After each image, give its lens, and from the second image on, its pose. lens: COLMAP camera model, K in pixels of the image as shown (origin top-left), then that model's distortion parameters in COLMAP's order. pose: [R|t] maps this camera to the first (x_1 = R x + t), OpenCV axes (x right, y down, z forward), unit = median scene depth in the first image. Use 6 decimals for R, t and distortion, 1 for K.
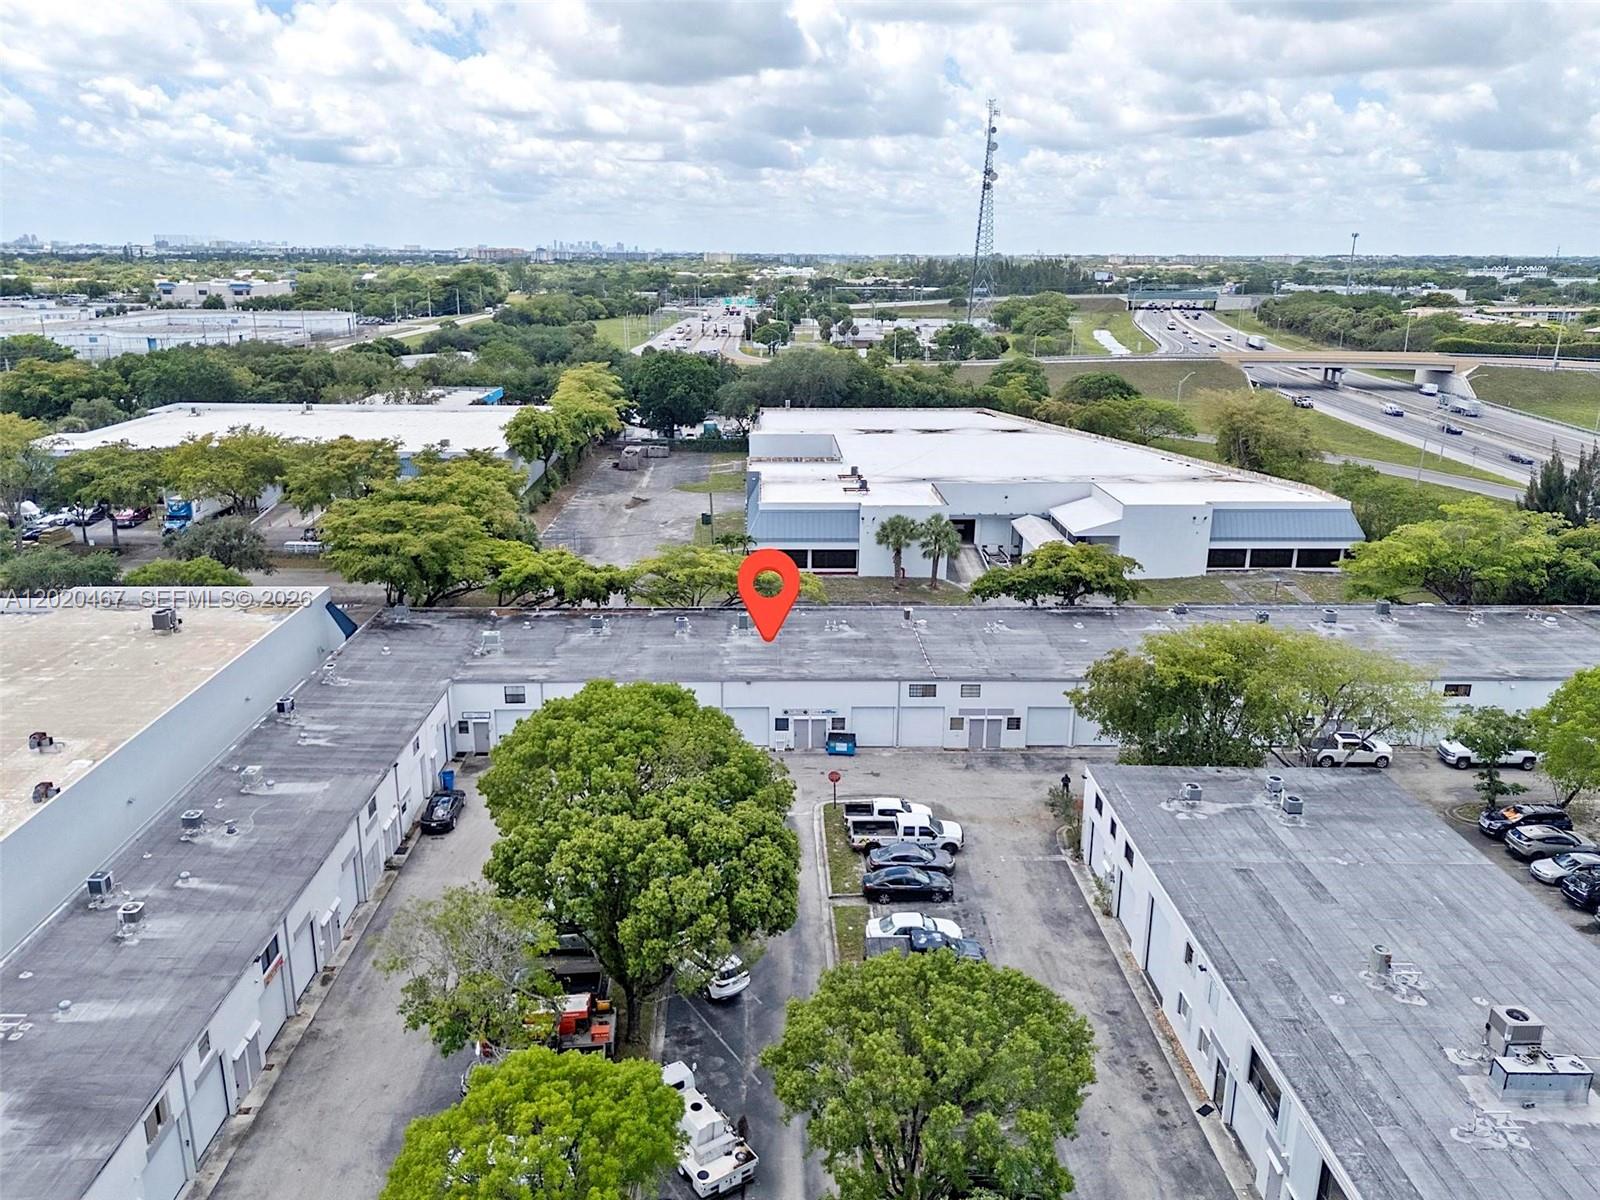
lens RADIAL K [[1167.2, 0, 755.1], [0, 1167.2, 599.5], [0, 0, 1]] dist [0.003961, -0.006745]
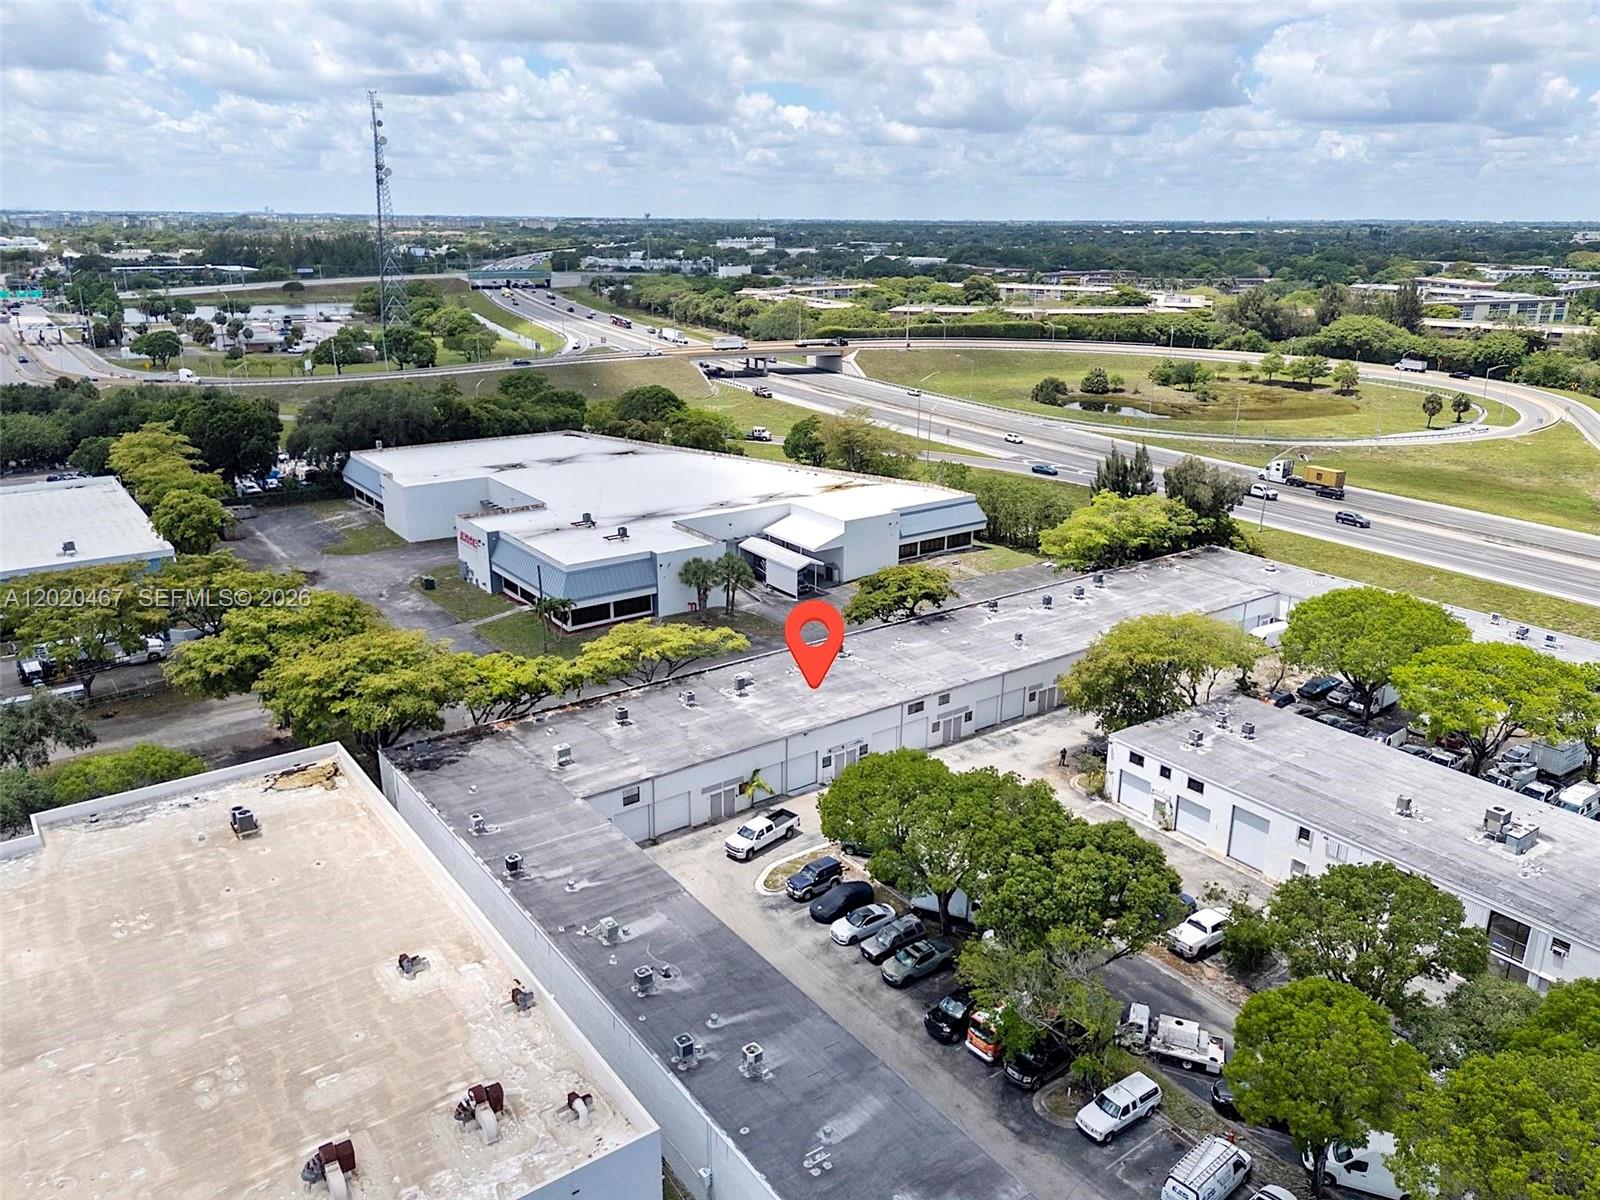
lens RADIAL K [[1167.2, 0, 755.1], [0, 1167.2, 599.5], [0, 0, 1]] dist [0.003961, -0.006745]
pose [[0.816466, -0.181786, 0.548030, -0.278272], [0.162422, 0.983128, 0.084132, -0.071897], [-0.554078, 0.020321, 0.832217, 0.011609]]
